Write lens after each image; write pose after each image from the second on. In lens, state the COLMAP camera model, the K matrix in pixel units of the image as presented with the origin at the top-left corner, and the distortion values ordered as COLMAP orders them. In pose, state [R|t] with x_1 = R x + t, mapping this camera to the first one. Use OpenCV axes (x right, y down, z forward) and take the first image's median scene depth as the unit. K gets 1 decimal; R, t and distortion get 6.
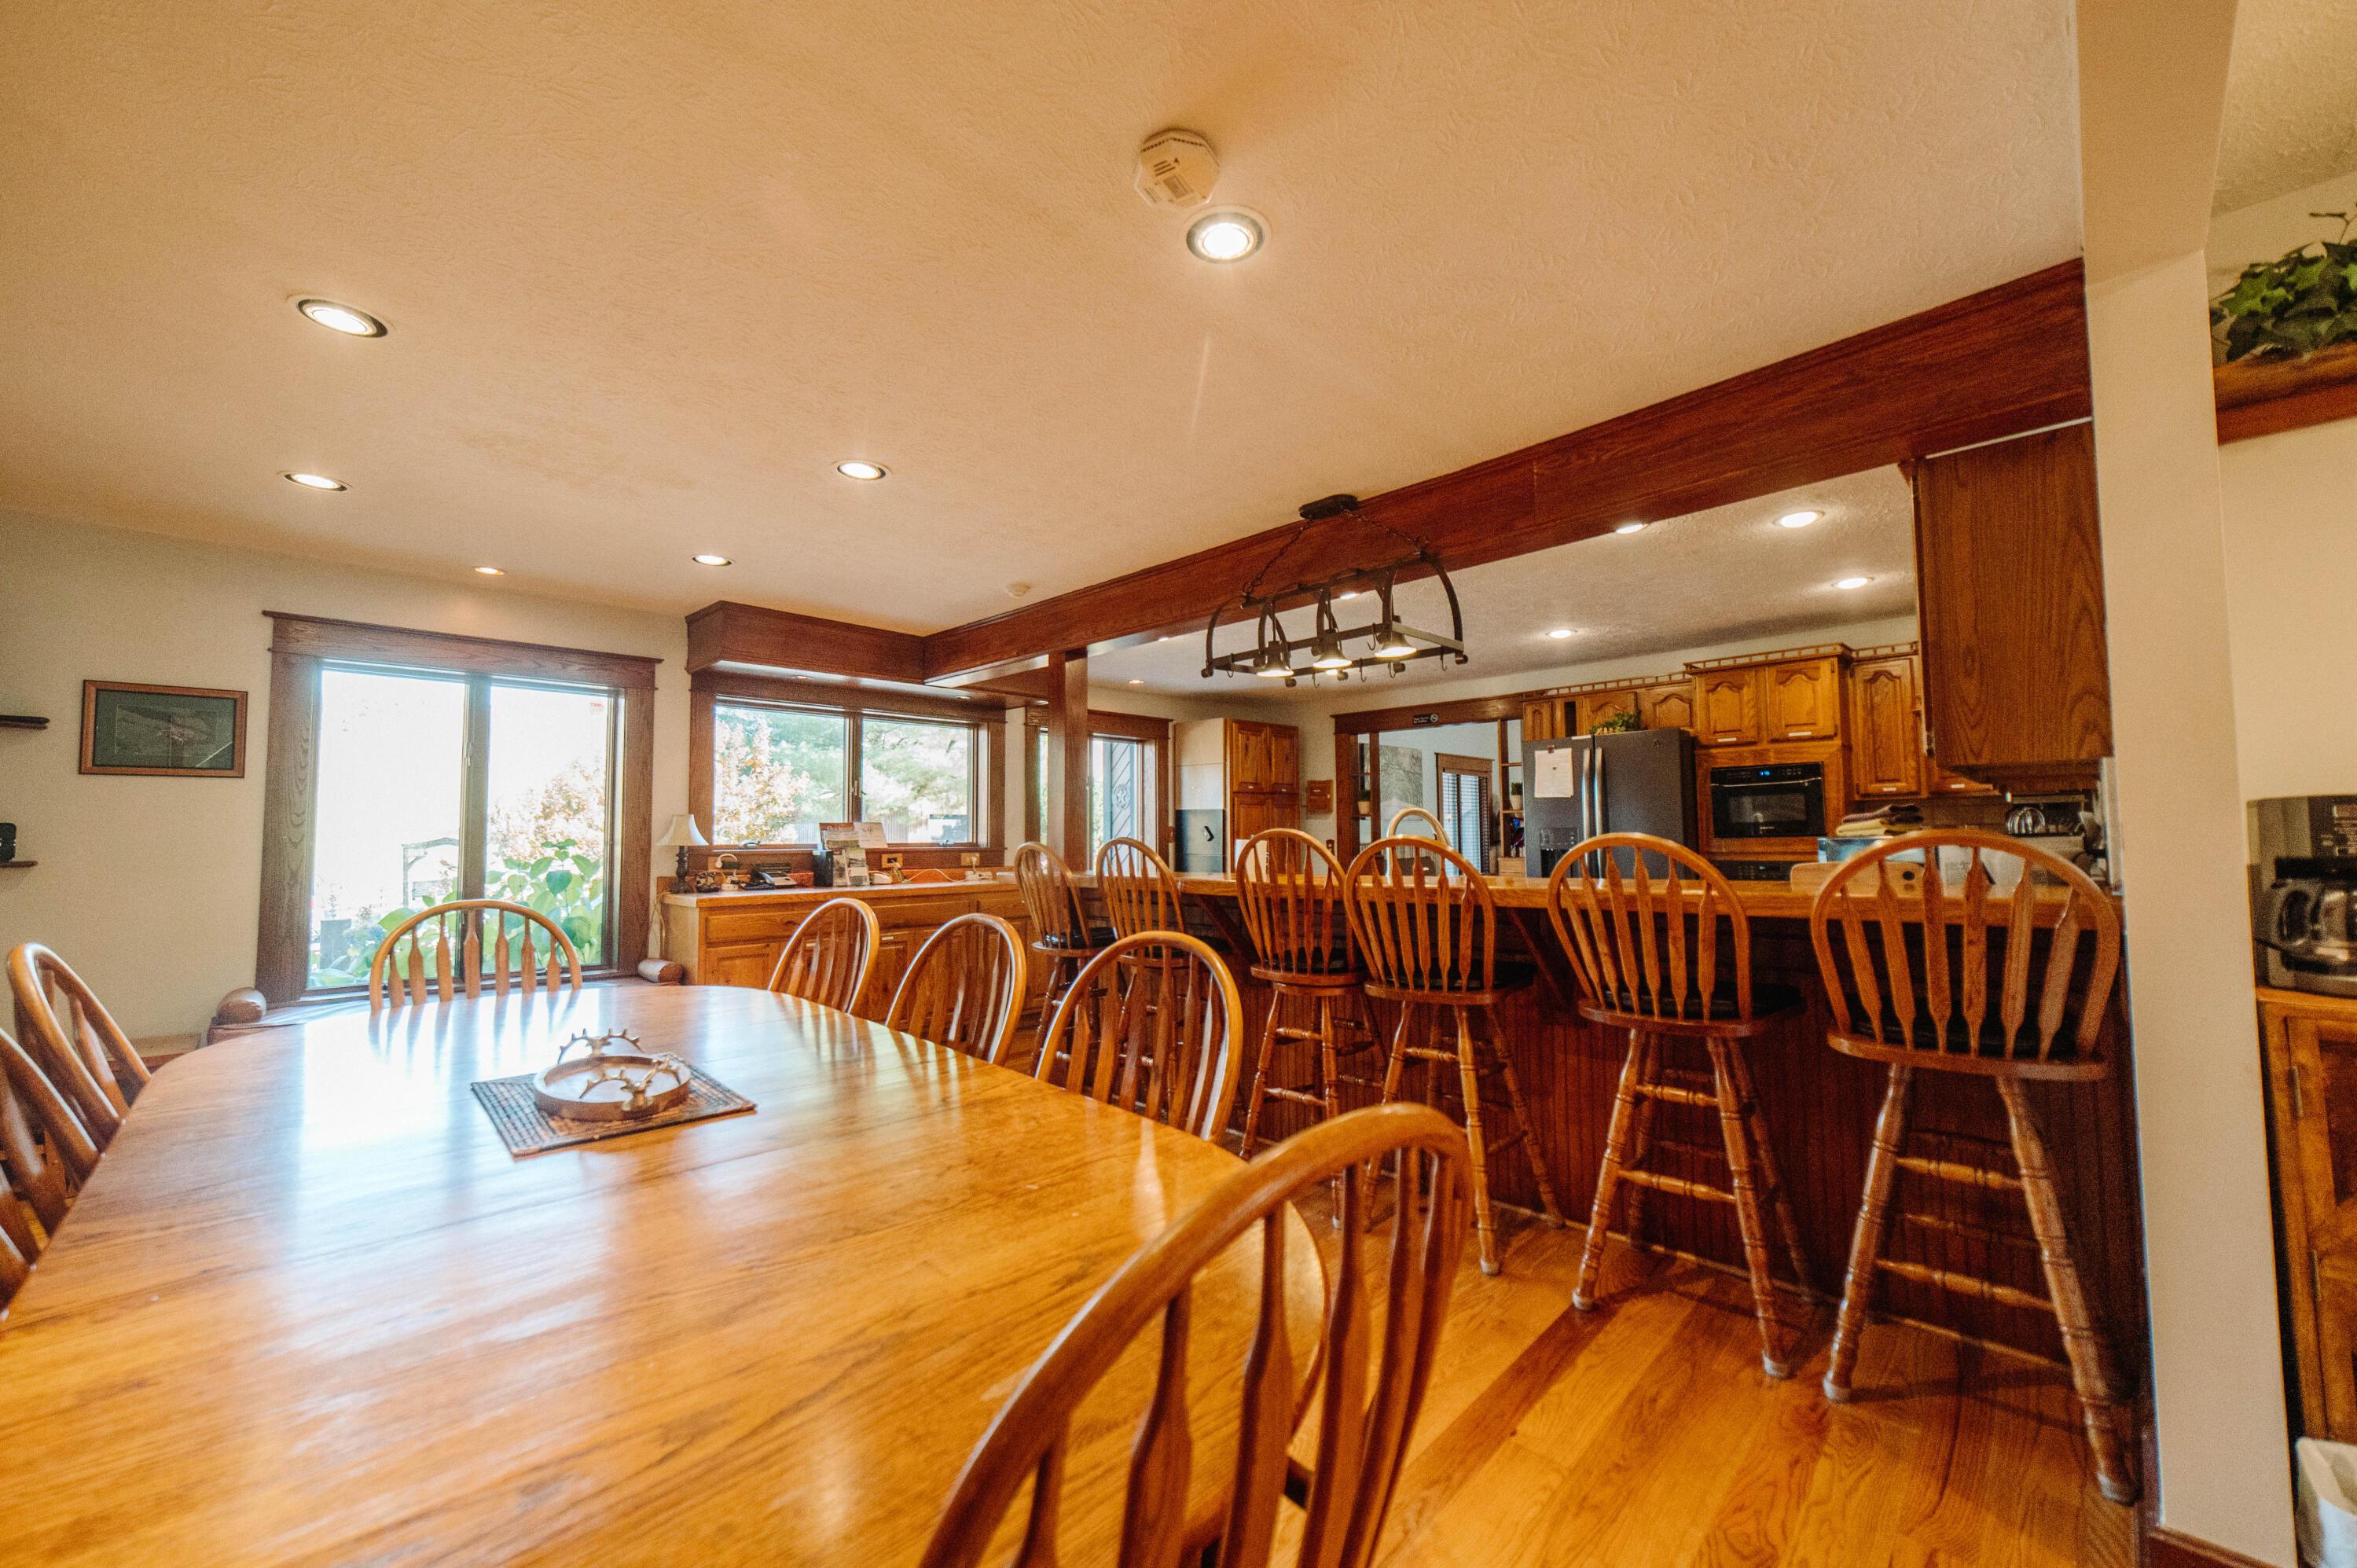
lens RADIAL K [[893.7, 0, 1173.3], [0, 893.7, 791.0], [0, 0, 1]] dist [-0.003321, 0.000164]
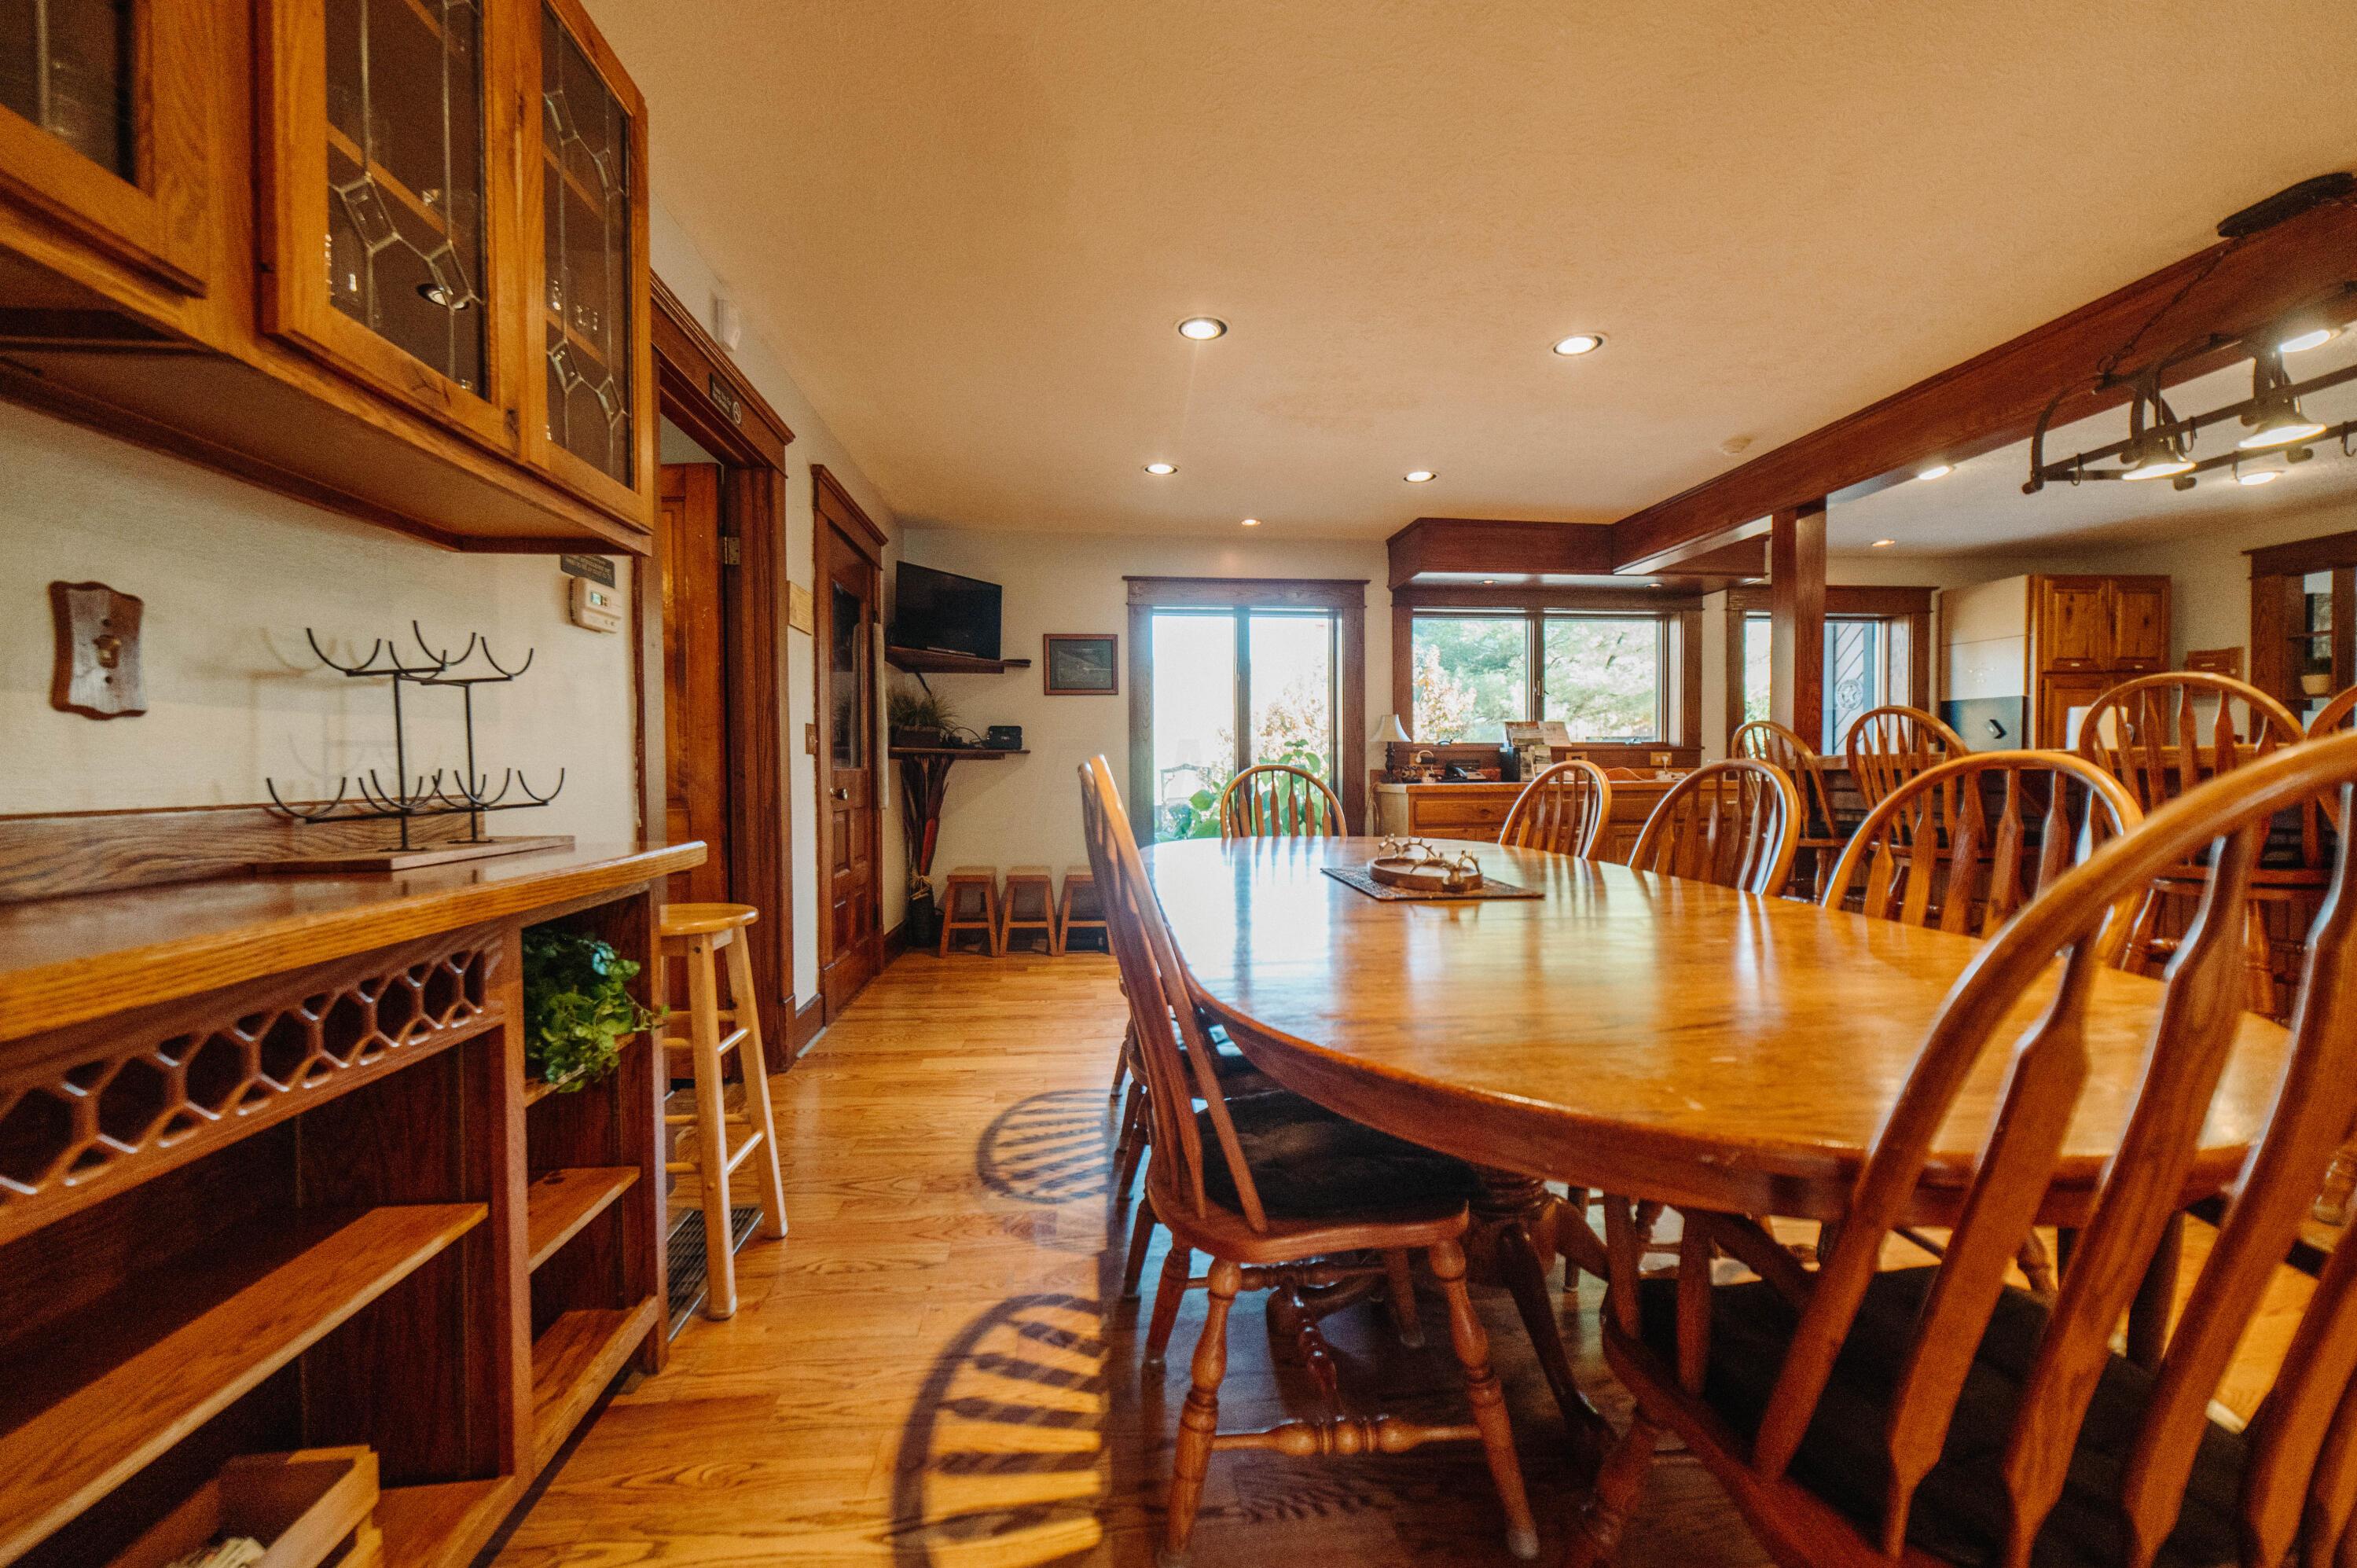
lens RADIAL K [[906.0, 0, 1183.4], [0, 906.0, 793.5], [0, 0, 1]] dist [-0.000916, 0.002863]
pose [[0.784475, 0.012888, -0.620027, -0.037385], [0.032081, 0.997602, 0.061325, 0.048143], [0.619331, -0.067999, 0.782180, -0.077882]]
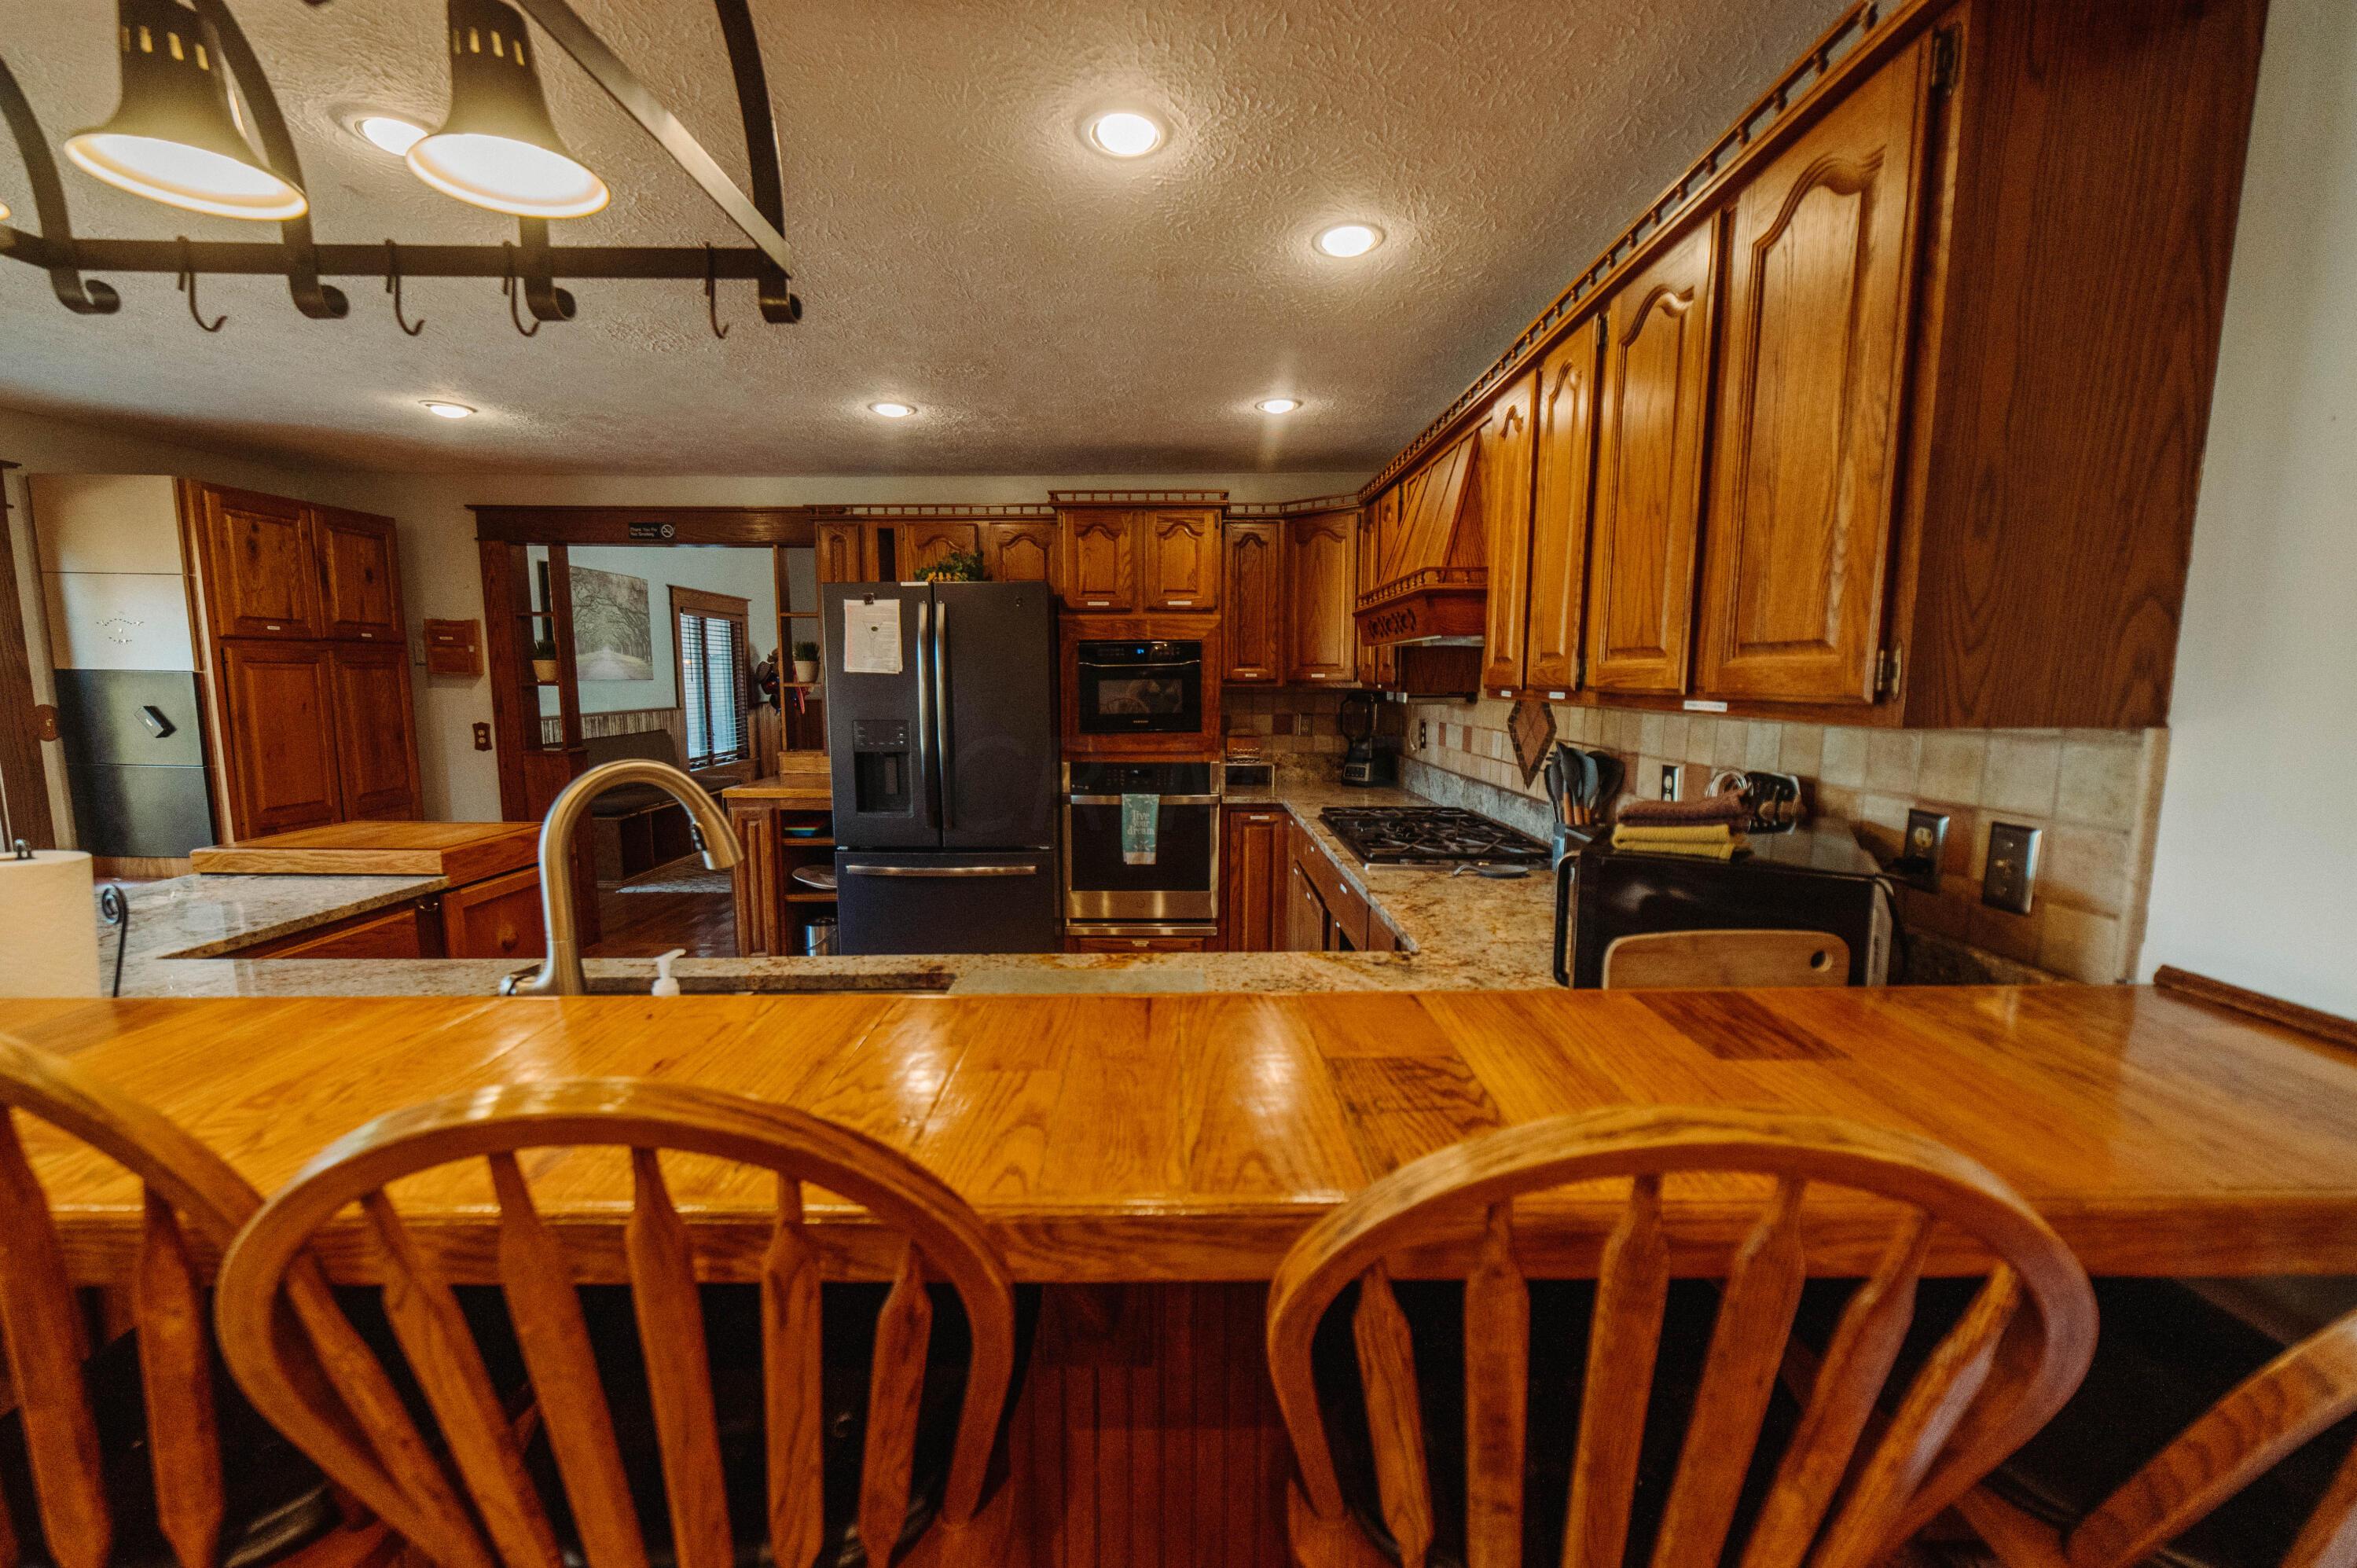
lens RADIAL K [[908.4, 0, 1178.5], [0, 908.4, 784.0], [0, 0, 1]] dist [-0.001751, -0.000253]
pose [[0.700565, -0.073823, 0.709760, 0.111734], [-0.044382, 0.988201, 0.146591, -0.022128], [-0.712207, -0.134197, 0.689023, 0.402091]]
